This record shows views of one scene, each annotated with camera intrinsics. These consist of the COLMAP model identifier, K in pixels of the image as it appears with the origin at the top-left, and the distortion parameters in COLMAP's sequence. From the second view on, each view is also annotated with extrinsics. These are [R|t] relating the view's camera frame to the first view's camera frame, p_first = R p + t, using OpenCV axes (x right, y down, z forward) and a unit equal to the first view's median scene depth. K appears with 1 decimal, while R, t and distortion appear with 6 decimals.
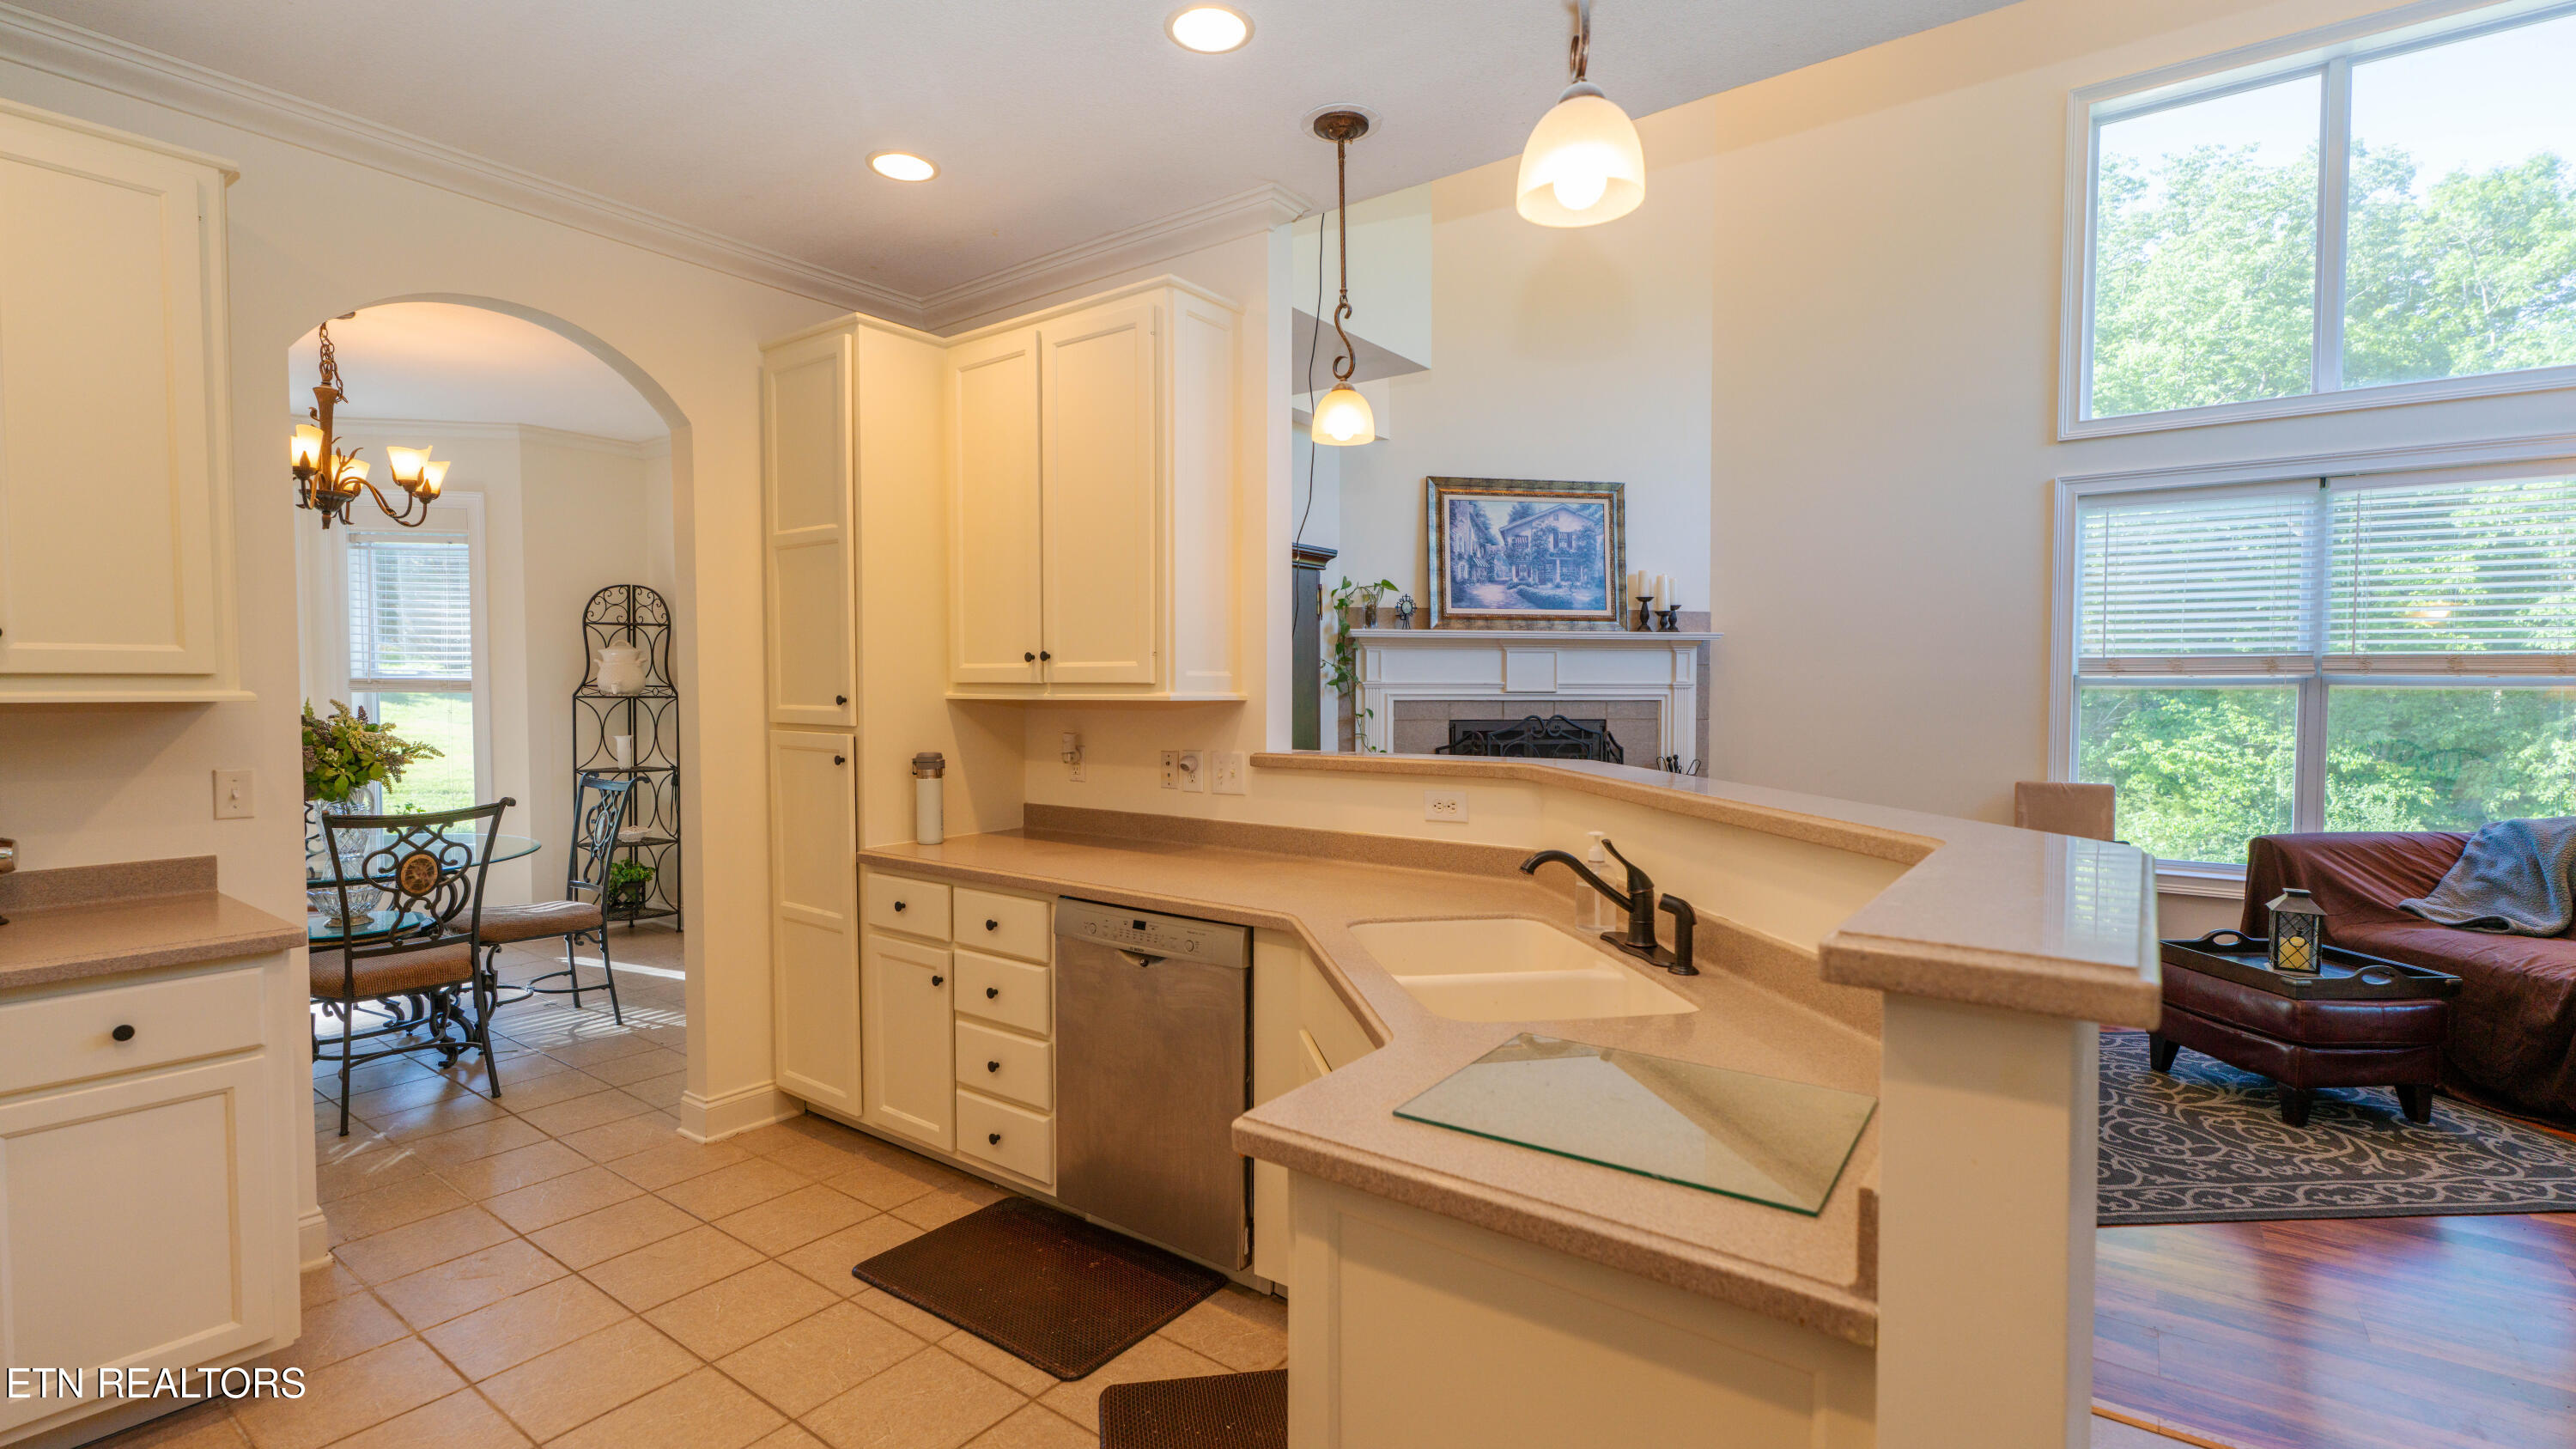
lens RADIAL K [[1117.3, 0, 1278.3], [0, 1117.3, 728.4], [0, 0, 1]] dist [-0.000327, 0.000126]
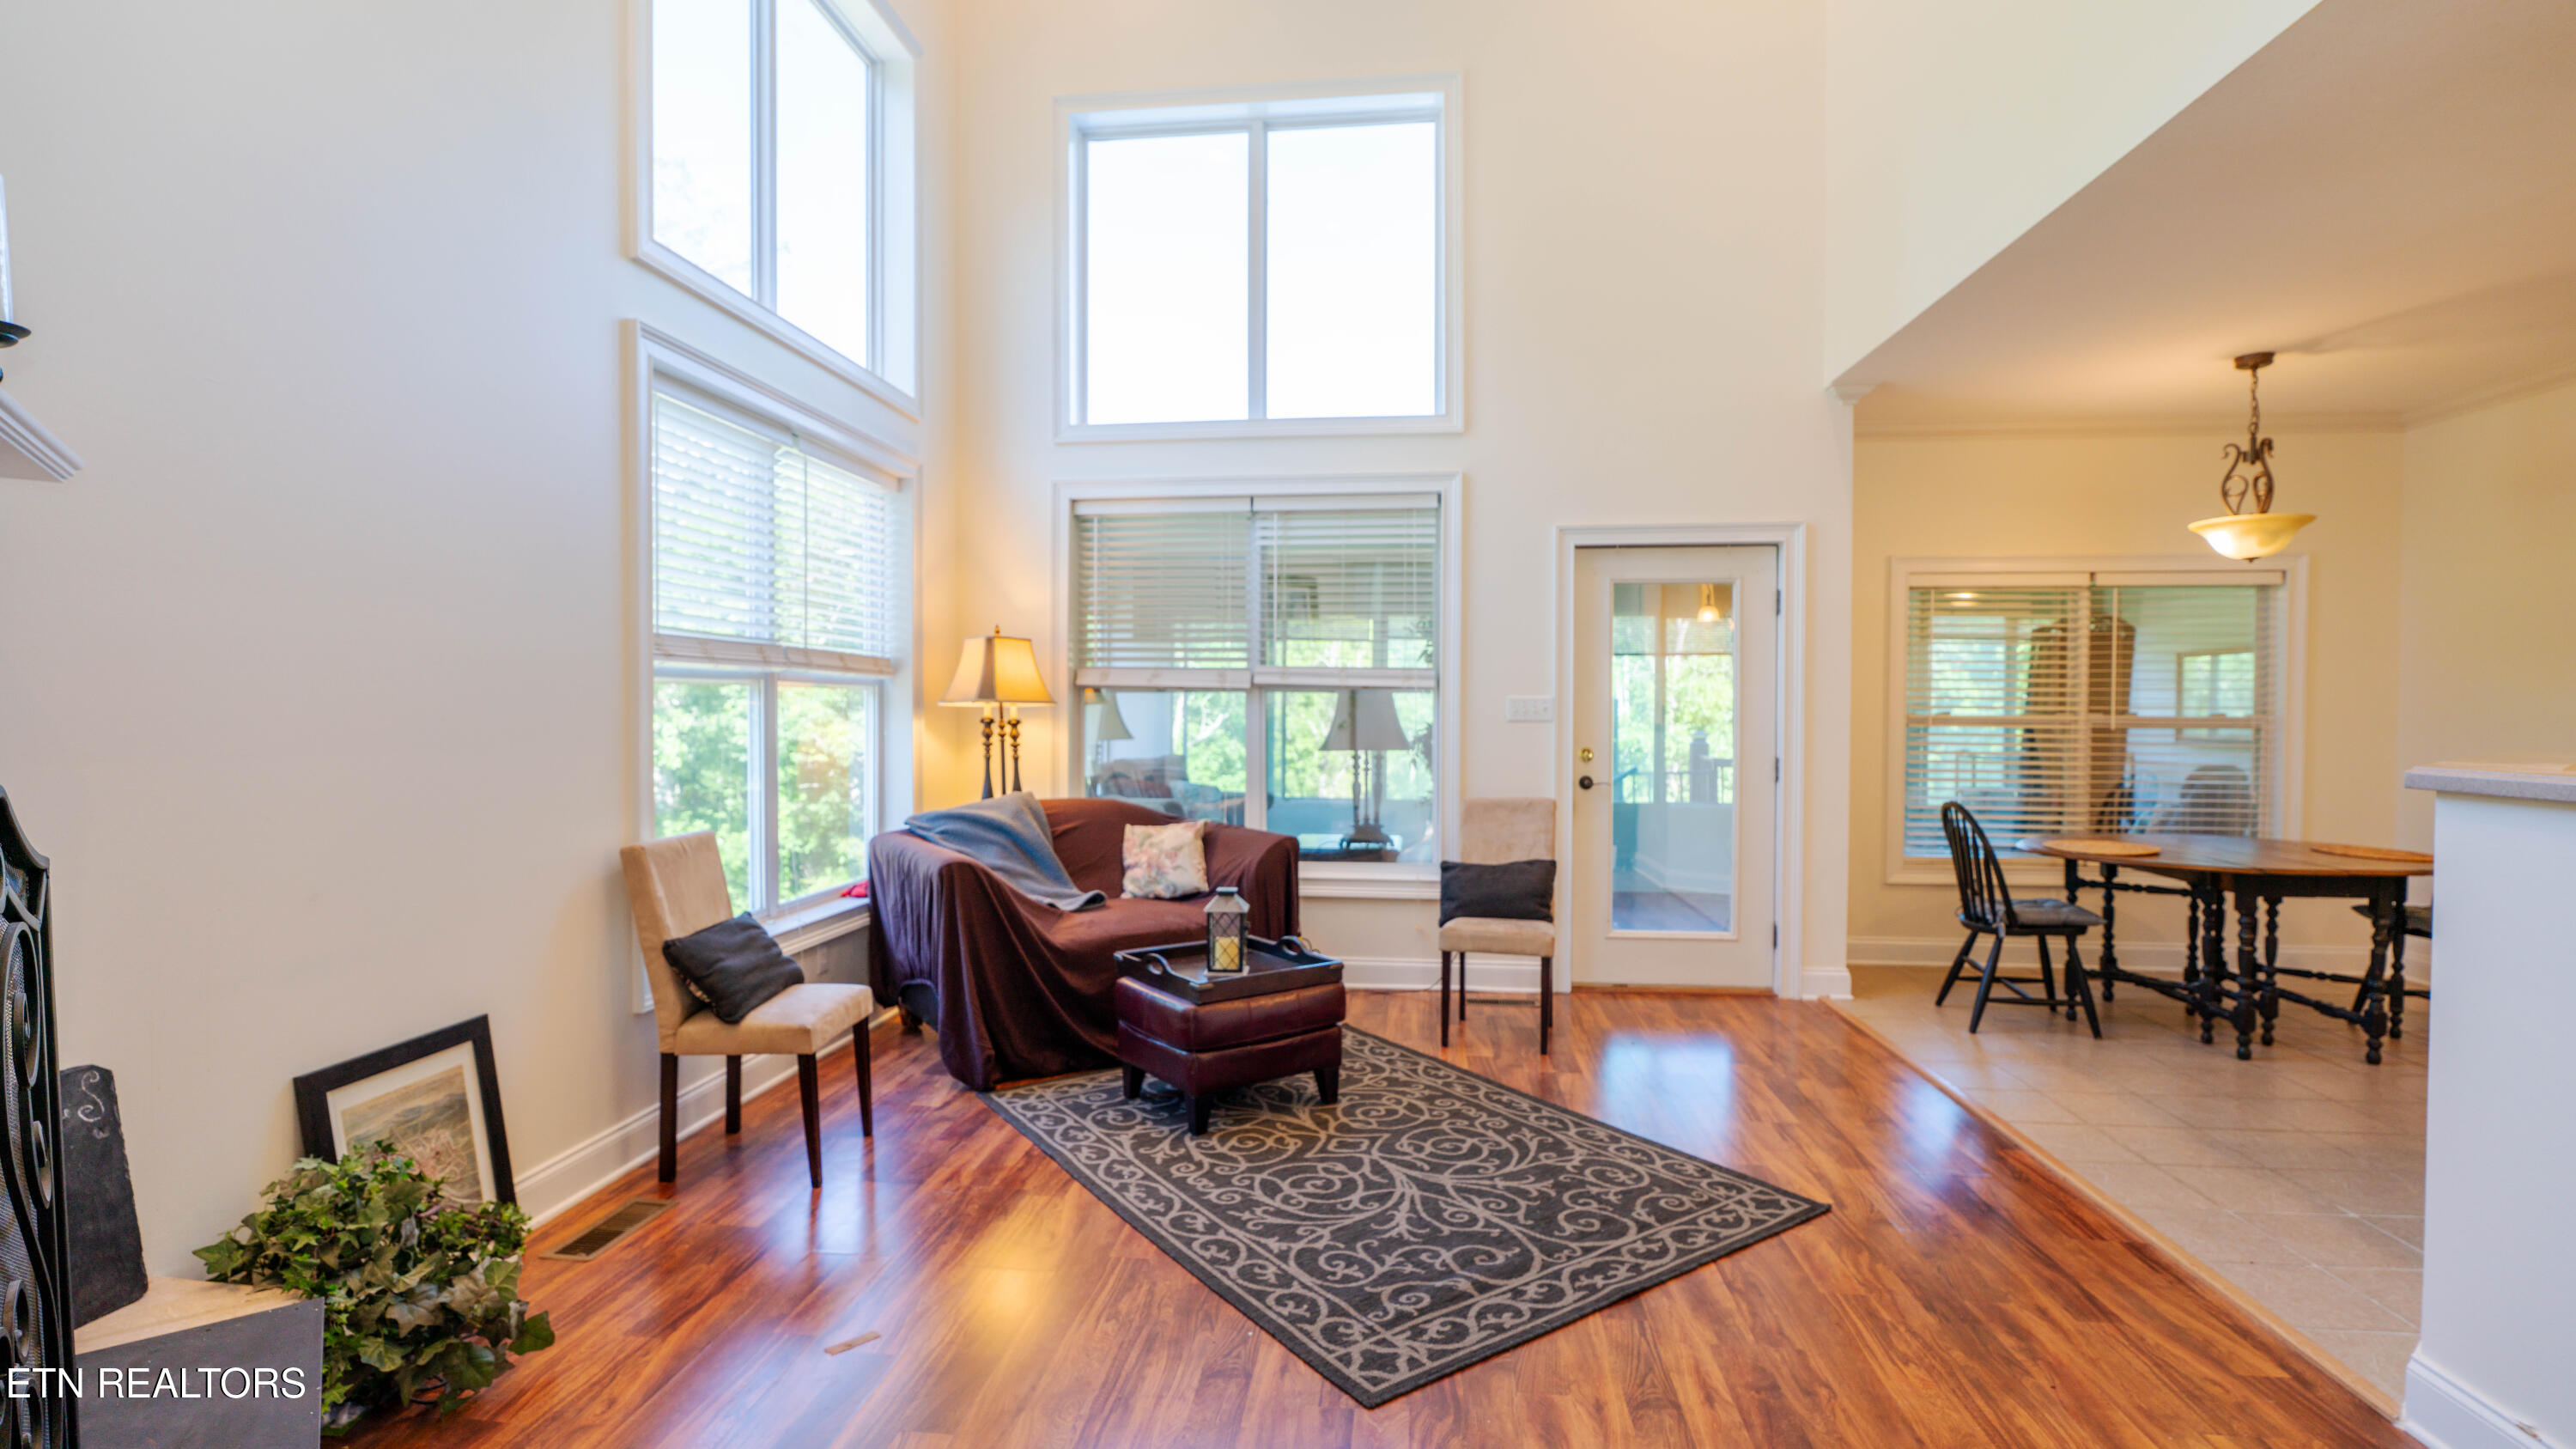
lens RADIAL K [[1175.5, 0, 1288.0], [0, 1175.5, 724.5], [0, 0, 1]] dist [-0.036416, 0.000109]
pose [[-0.523520, -0.010807, 0.851945, 0.007583], [0.029205, 0.999104, 0.030619, -0.018993], [-0.851513, 0.040911, -0.522736, 1.038540]]
